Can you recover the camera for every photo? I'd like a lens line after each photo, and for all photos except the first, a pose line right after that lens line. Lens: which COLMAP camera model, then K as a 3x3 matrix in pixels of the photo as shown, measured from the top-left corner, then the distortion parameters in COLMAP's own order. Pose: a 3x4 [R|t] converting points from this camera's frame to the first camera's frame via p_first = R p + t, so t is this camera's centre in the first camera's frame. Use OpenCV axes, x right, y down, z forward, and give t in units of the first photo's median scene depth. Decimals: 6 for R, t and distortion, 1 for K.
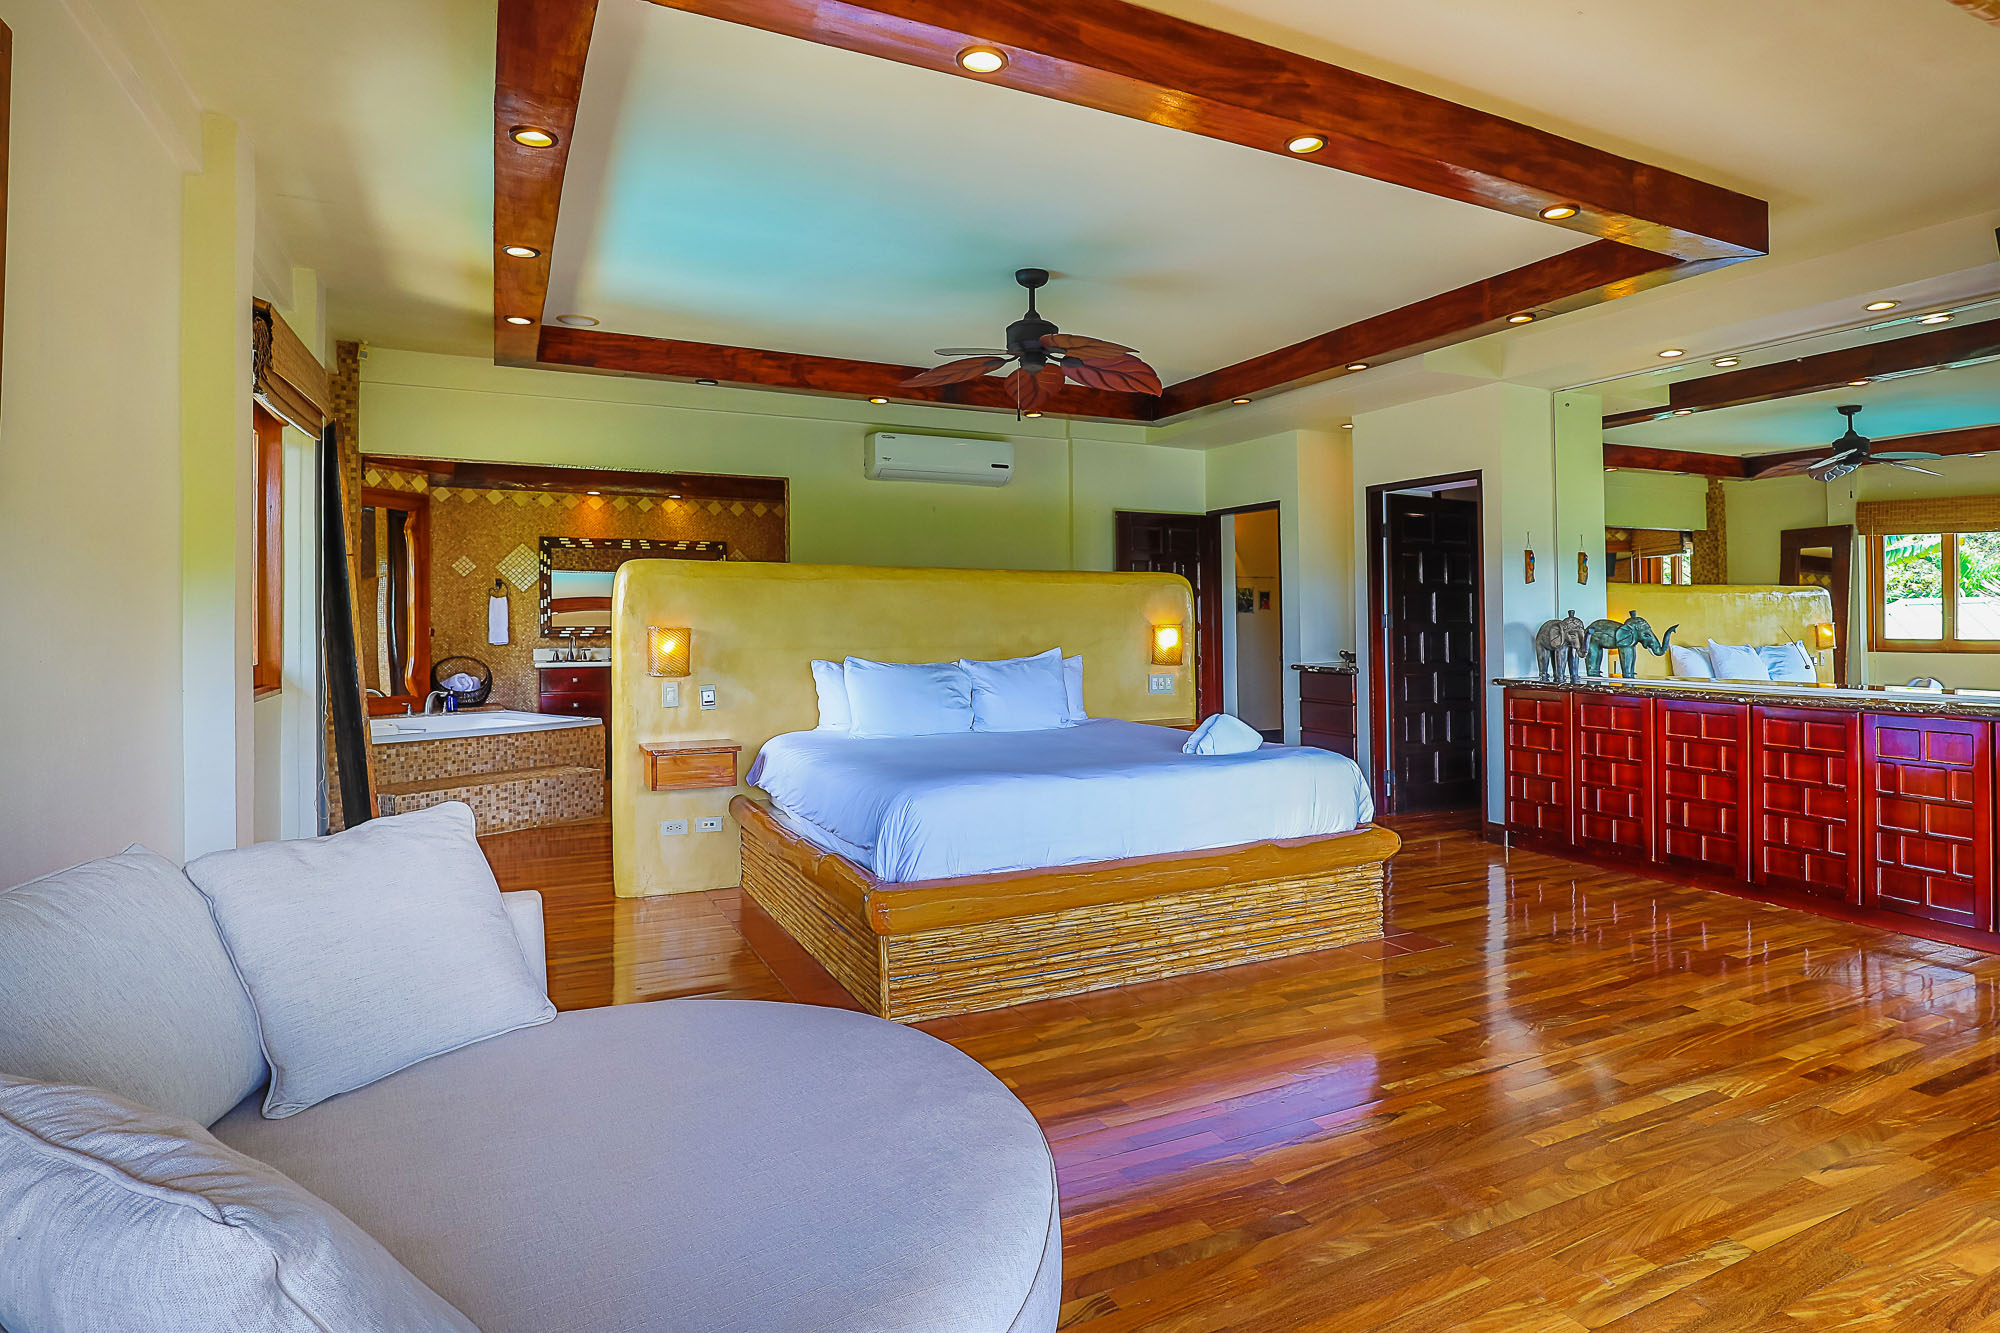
lens RADIAL K [[1039.4, 0, 1082.9], [0, 1039.4, 615.7], [0, 0, 1]] dist [-0.014823, -0.002263]
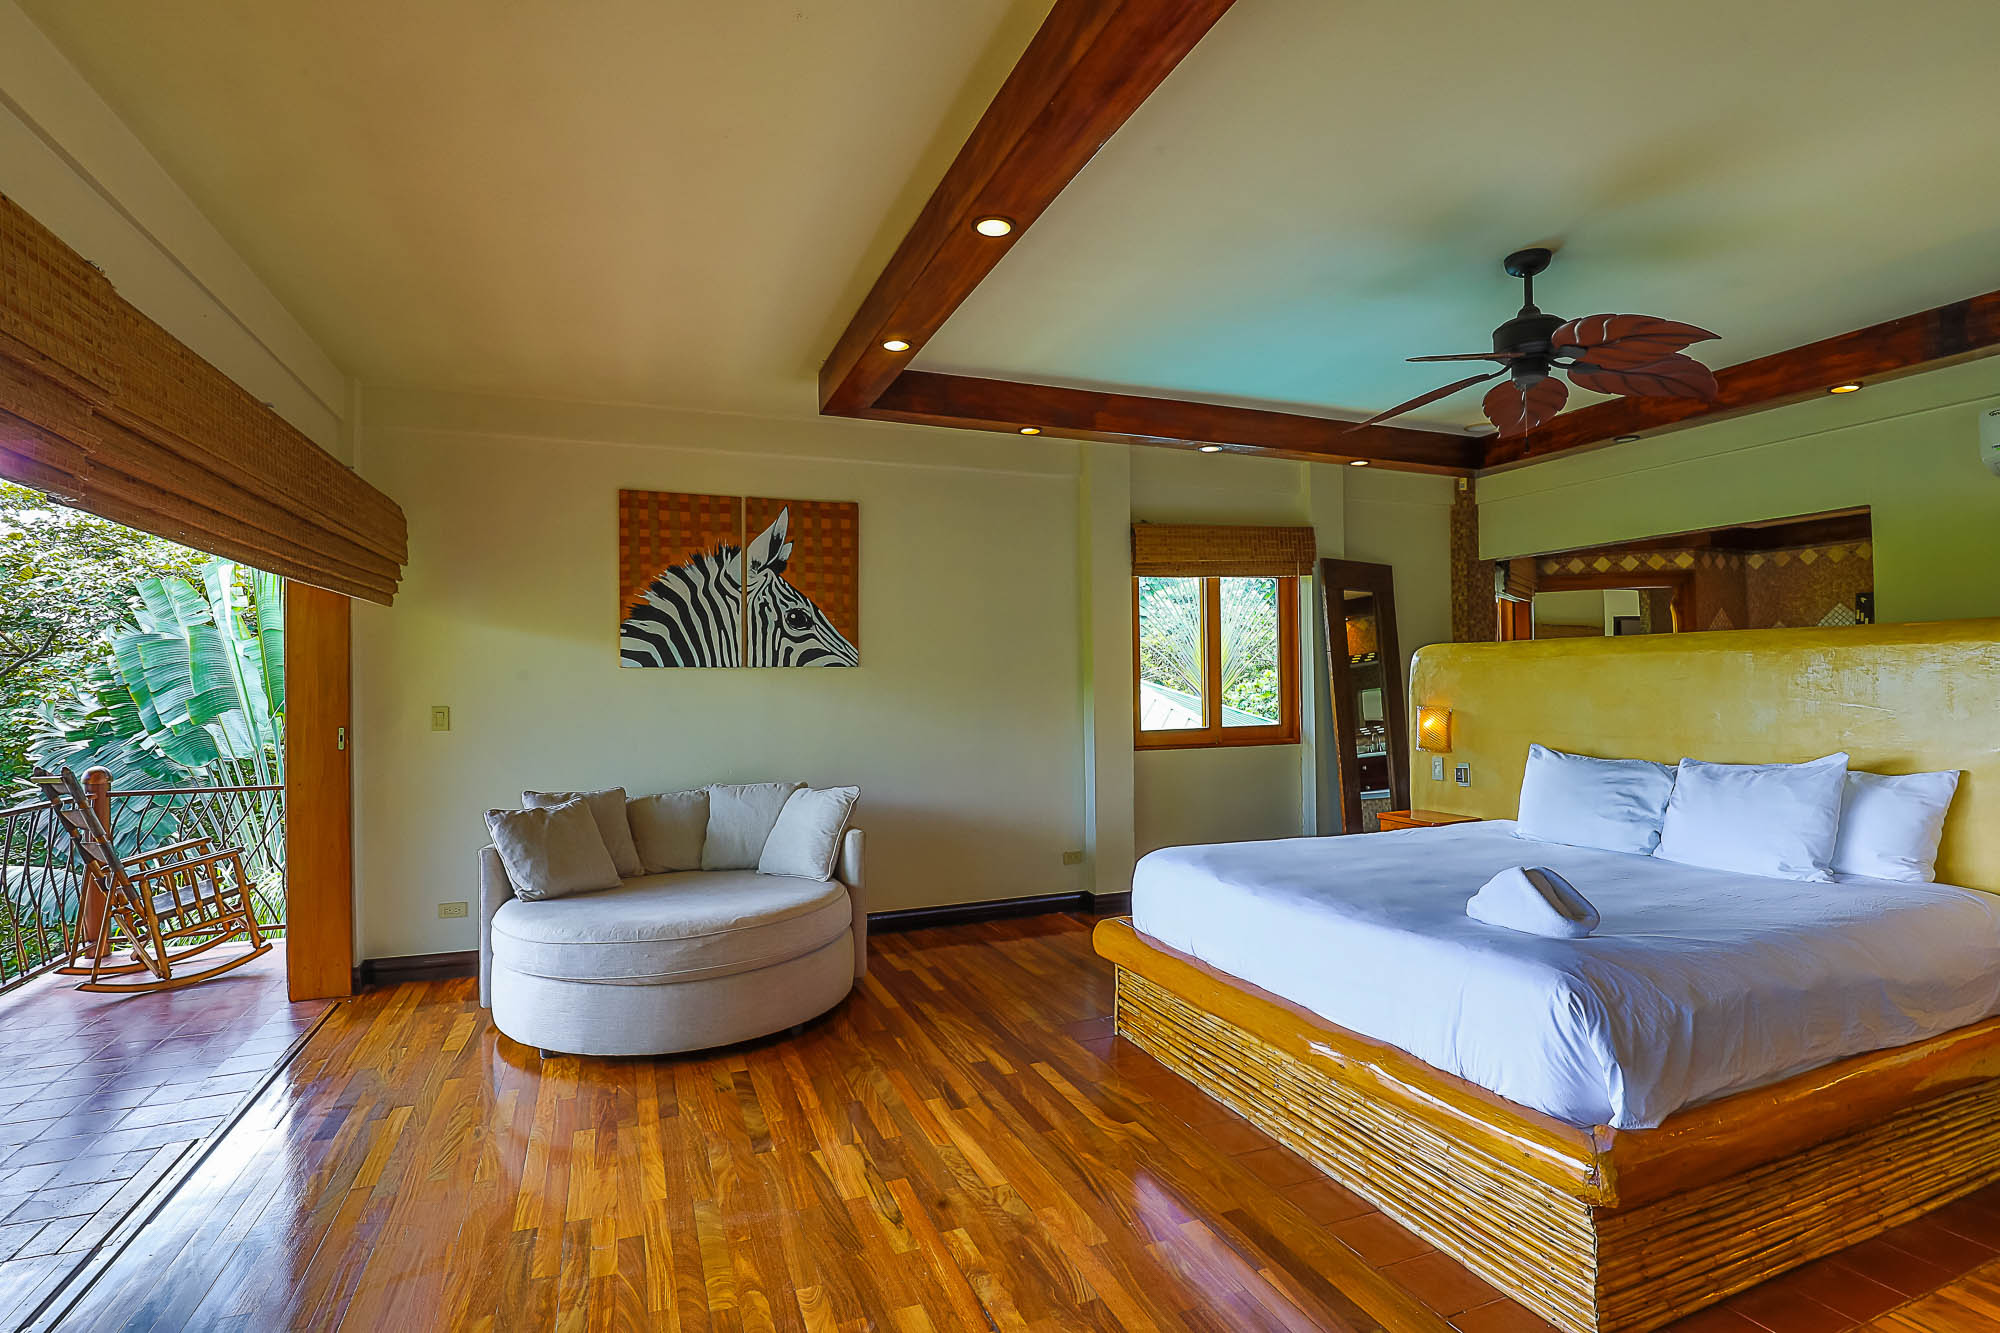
lens RADIAL K [[1017.3, 0, 1039.2], [0, 1017.3, 665.5], [0, 0, 1]] dist [-0.003380, -0.000604]
pose [[-0.071797, -0.014074, -0.997320, 0.760512], [0.014522, 0.999780, -0.015154, -0.023954], [0.997314, -0.015571, -0.071577, 0.718544]]
